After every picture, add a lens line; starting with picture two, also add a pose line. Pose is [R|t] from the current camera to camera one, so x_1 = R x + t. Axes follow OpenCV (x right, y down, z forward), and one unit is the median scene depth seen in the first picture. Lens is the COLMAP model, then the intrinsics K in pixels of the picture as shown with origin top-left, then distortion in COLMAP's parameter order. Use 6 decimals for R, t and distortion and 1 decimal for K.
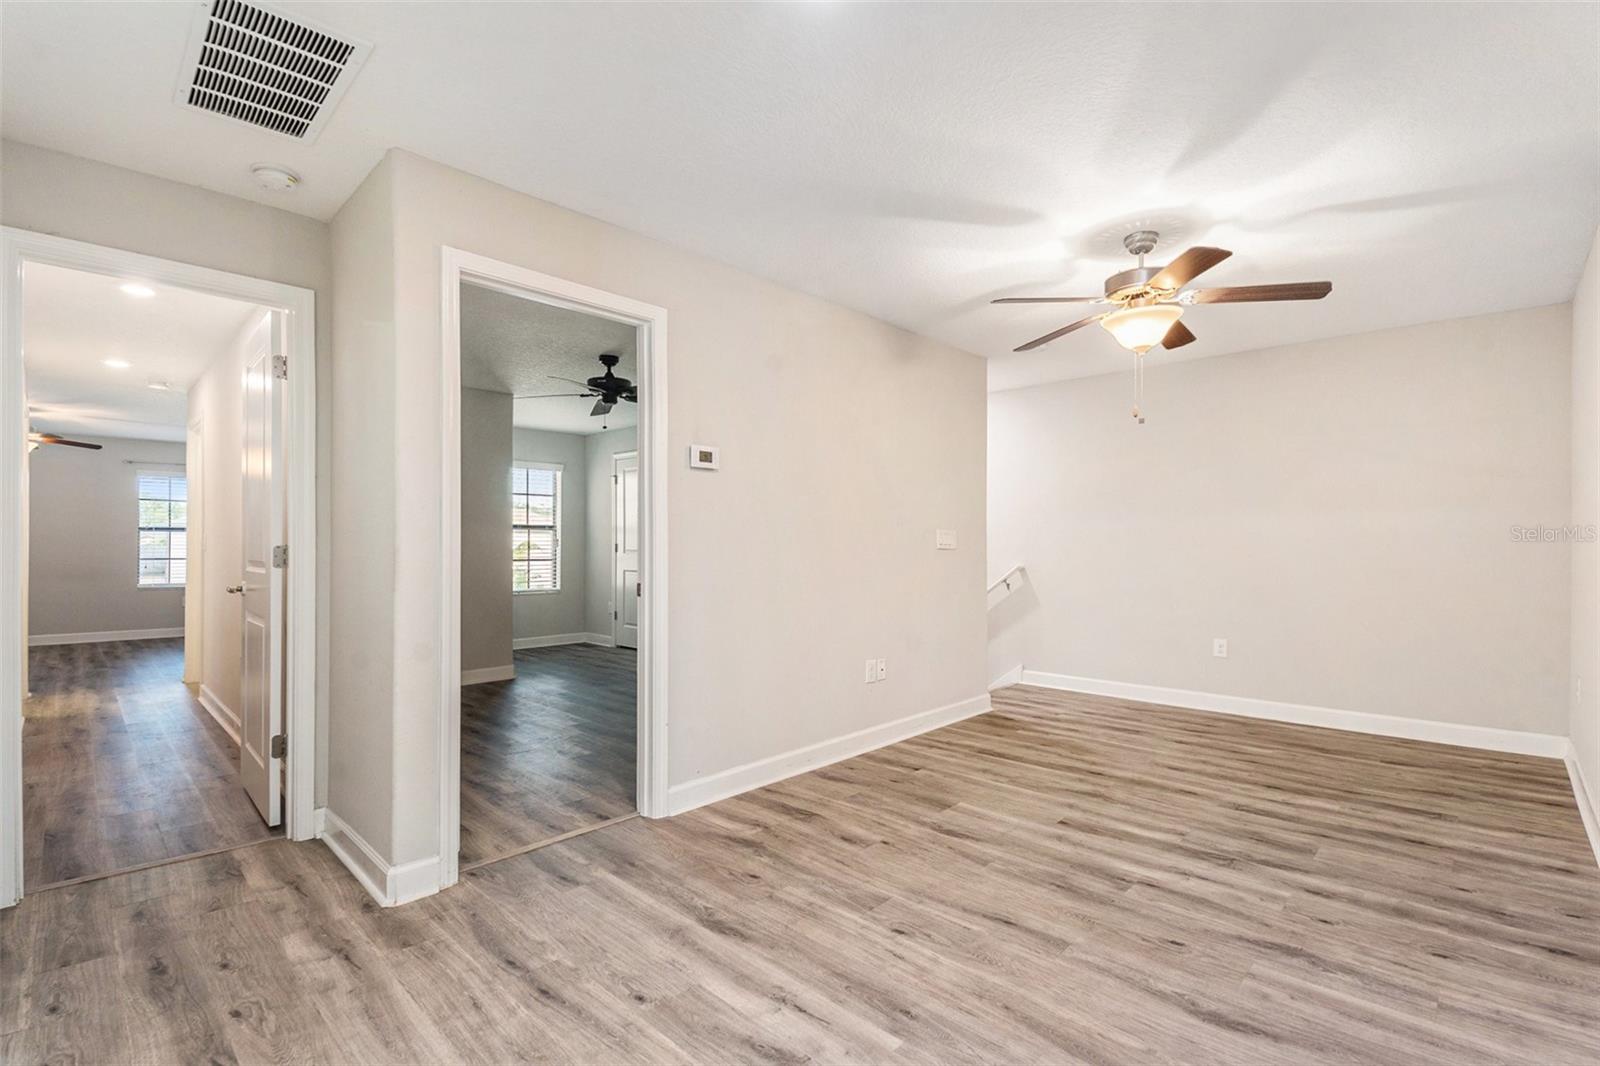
lens RADIAL K [[735.6, 0, 797.8], [0, 735.6, 541.8], [0, 0, 1]] dist [-0.002984, -0.005801]
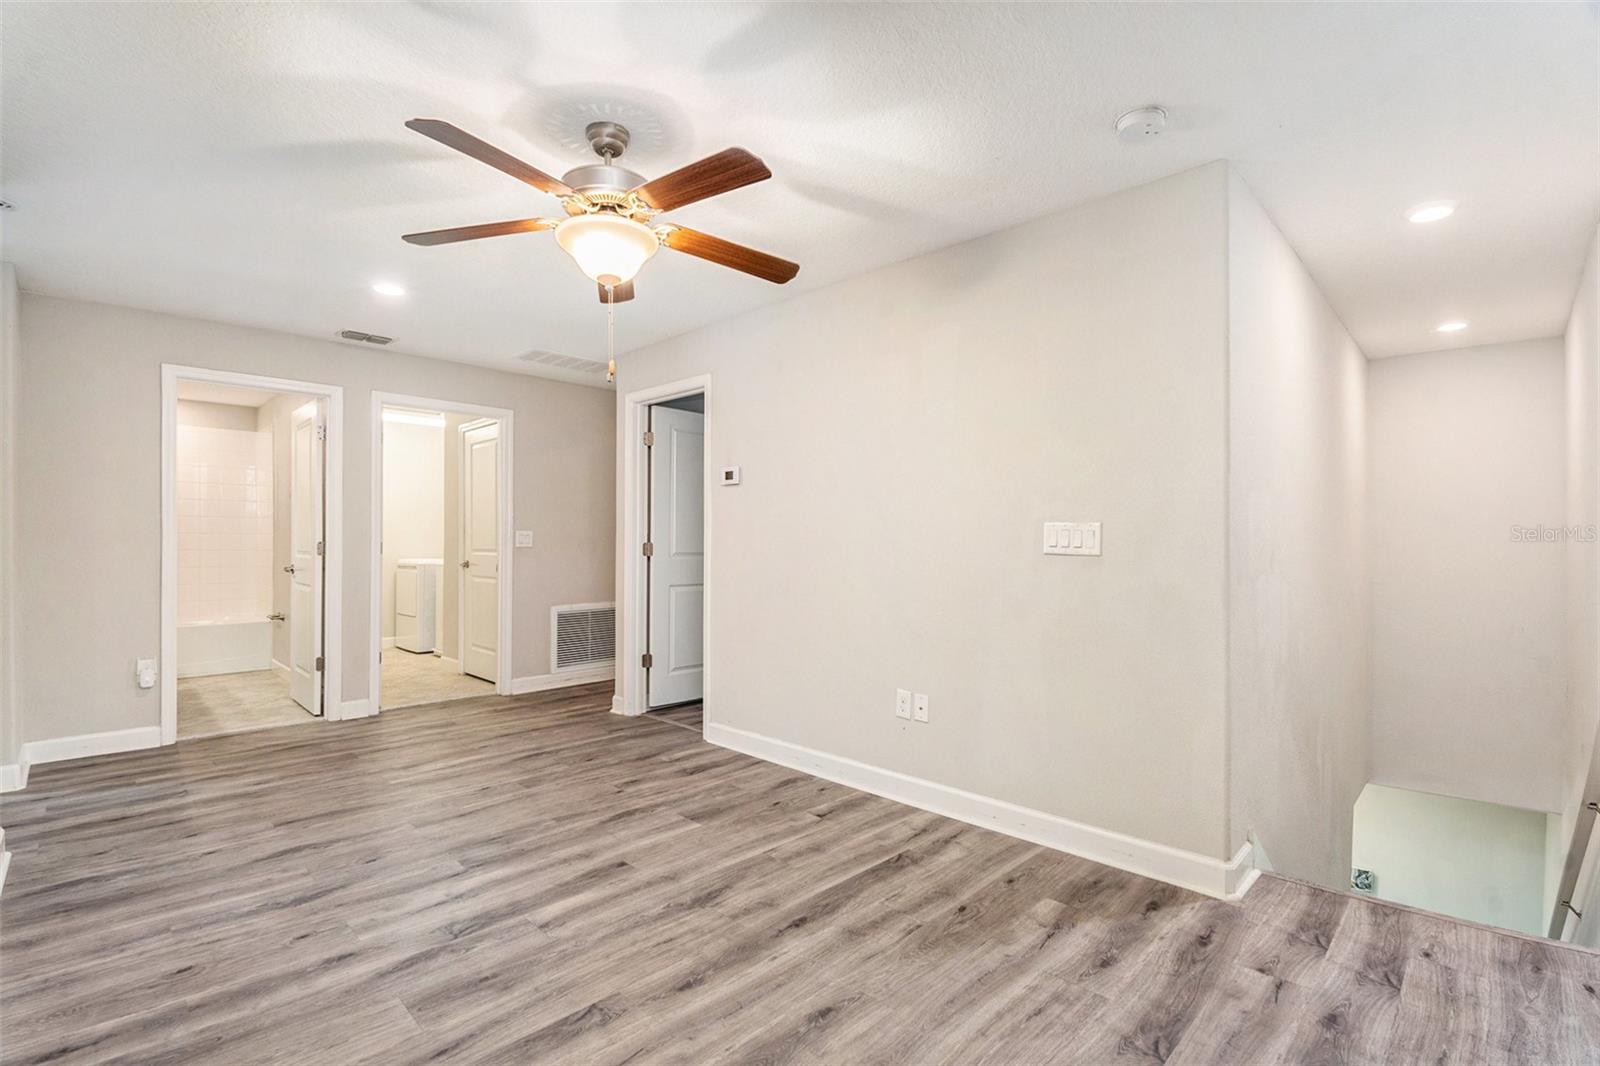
lens RADIAL K [[735.6, 0, 799.4], [0, 735.6, 539.5], [0, 0, 1]] dist [-0.002984, -0.005801]
pose [[-0.031473, -0.011881, -0.999434, 1.325959], [0.004588, 0.999917, -0.012031, 0.011196], [0.999494, -0.004964, -0.031415, 1.340118]]
